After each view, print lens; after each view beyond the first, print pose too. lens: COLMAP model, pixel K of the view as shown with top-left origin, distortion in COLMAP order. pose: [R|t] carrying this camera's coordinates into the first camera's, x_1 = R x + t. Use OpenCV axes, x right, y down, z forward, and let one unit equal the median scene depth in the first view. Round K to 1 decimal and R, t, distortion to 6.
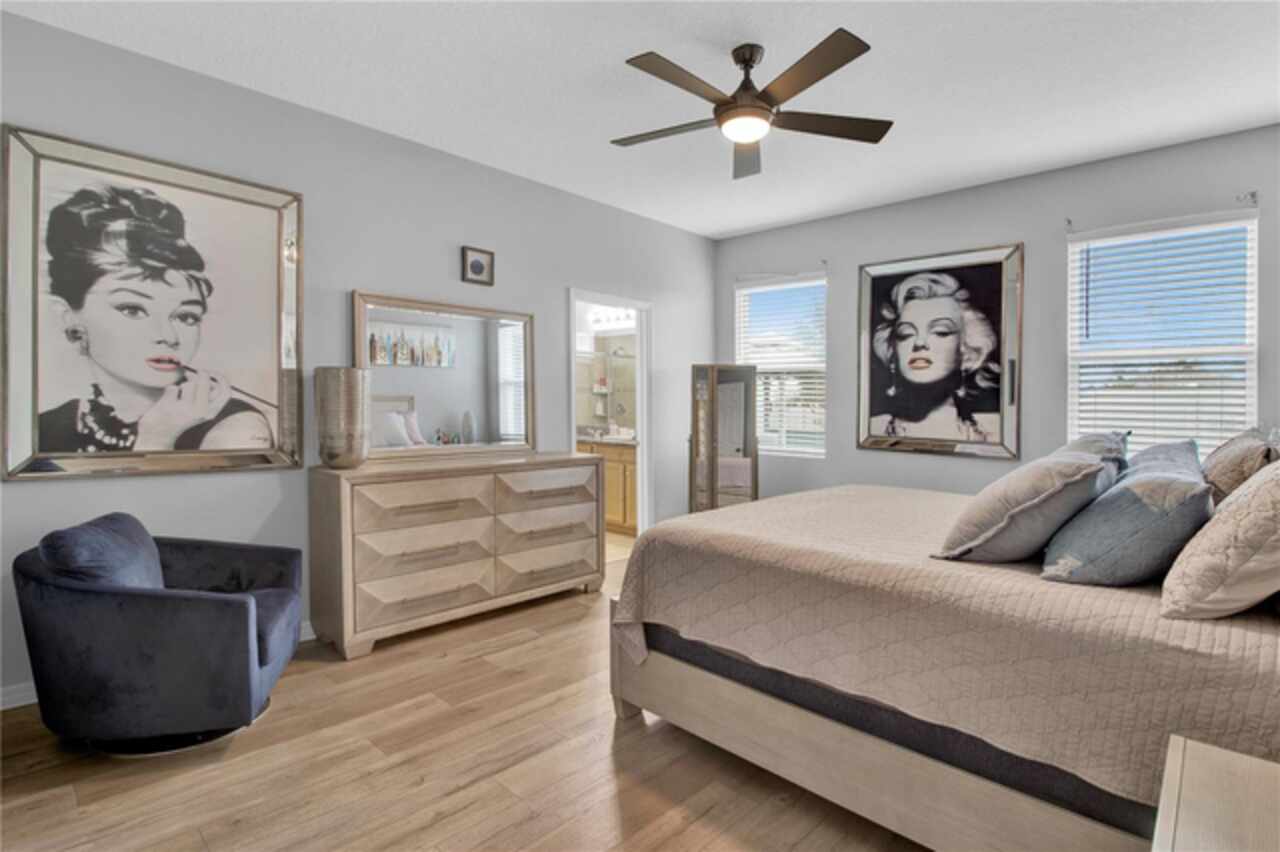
lens RADIAL K [[619.2, 0, 640.5], [0, 619.2, 424.5], [0, 0, 1]] dist [-0.002272, -0.001116]
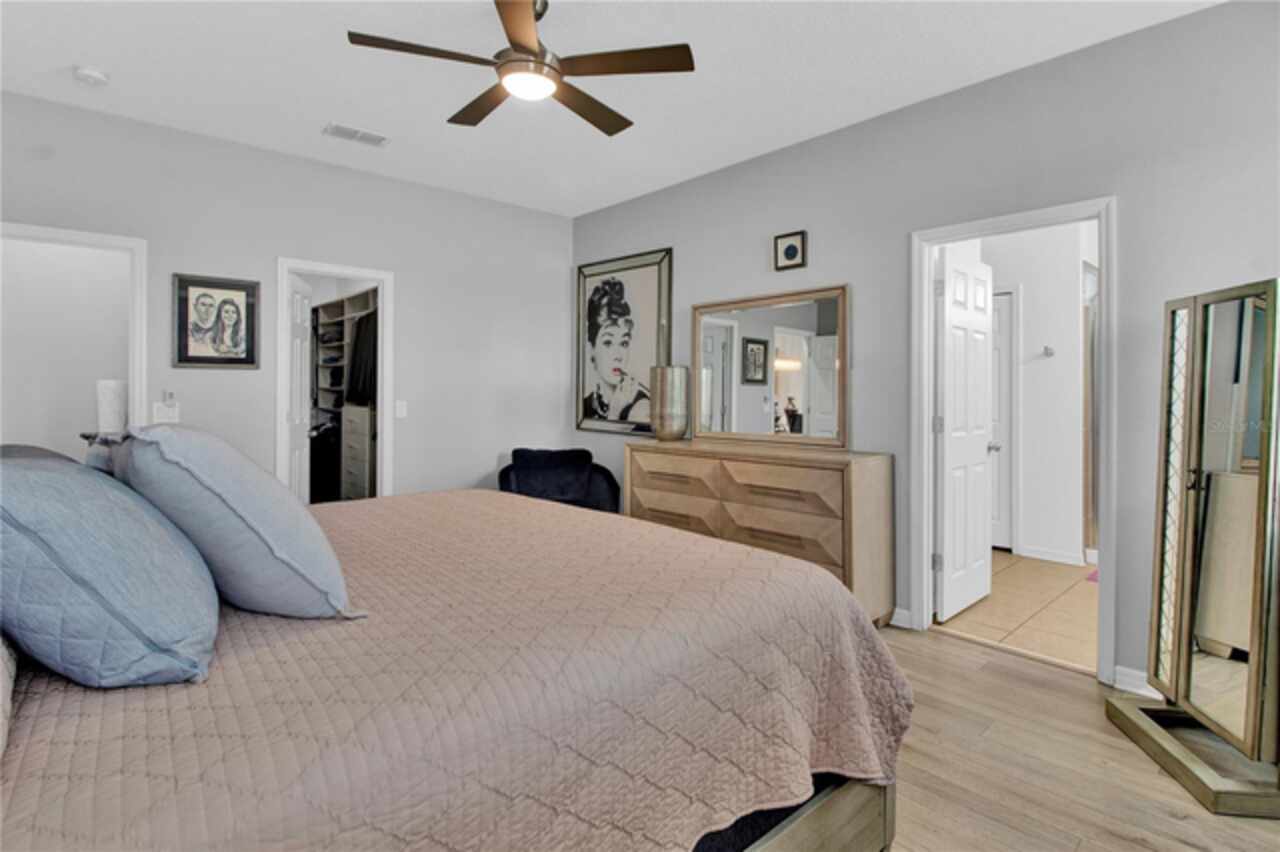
lens RADIAL K [[619.2, 0, 648.0], [0, 619.2, 398.6], [0, 0, 1]] dist [-0.002272, -0.001116]
pose [[-0.034686, -0.001082, -0.999398, 1.002947], [-0.033843, 0.999427, 0.000092, -0.022280], [0.998825, 0.033826, -0.034703, 1.140947]]
